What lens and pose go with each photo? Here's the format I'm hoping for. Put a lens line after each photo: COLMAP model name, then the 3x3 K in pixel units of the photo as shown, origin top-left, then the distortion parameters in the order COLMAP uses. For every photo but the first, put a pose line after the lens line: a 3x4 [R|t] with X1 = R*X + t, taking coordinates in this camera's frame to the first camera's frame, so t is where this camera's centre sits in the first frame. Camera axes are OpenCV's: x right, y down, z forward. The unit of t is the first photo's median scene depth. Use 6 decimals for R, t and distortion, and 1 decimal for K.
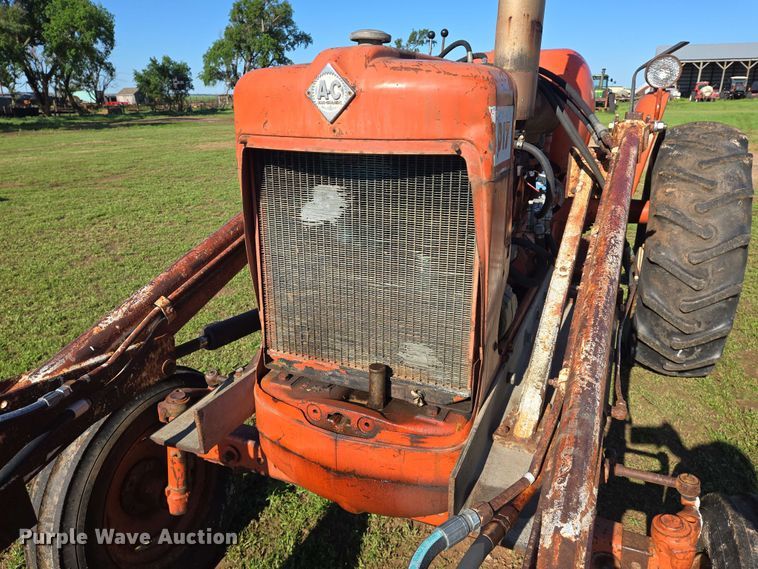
lens RADIAL K [[535.3, 0, 379.0], [0, 535.3, 284.5], [0, 0, 1]] dist [0.080035, -0.076193]
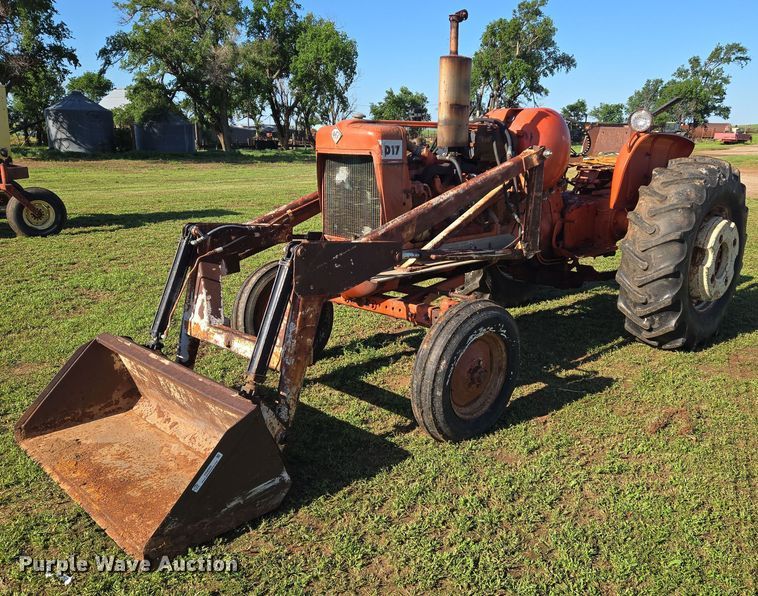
lens RADIAL K [[662.9, 0, 397.3], [0, 662.9, 320.5], [0, 0, 1]] dist [0.063098, -0.041660]
pose [[0.933670, 0.107513, -0.341615, 0.726419], [-0.126376, 0.991421, -0.033381, 0.347578], [0.335096, 0.074339, 0.939247, -1.058367]]
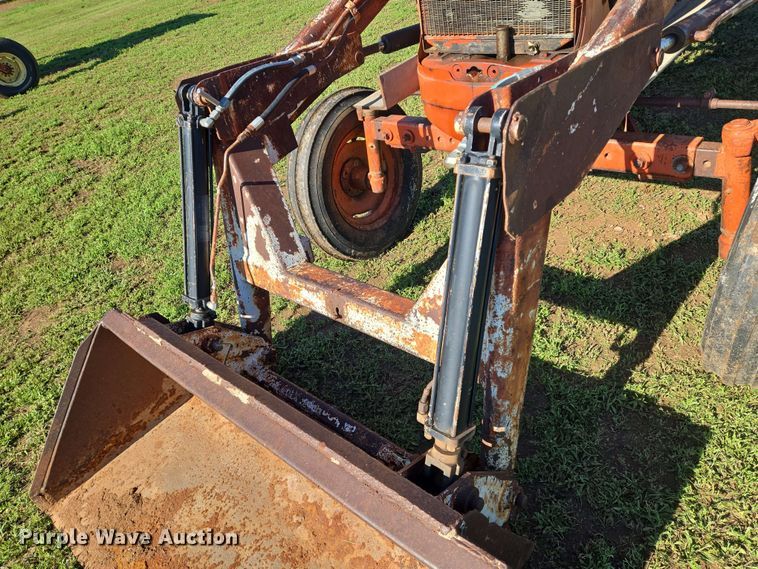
lens RADIAL K [[535.3, 0, 379.0], [0, 535.3, 284.5], [0, 0, 1]] dist [0.080035, -0.076193]
pose [[0.941243, 0.022401, -0.336987, 0.094608], [0.093004, 0.942026, 0.322392, 0.154997], [0.324672, -0.334790, 0.884592, -0.271399]]
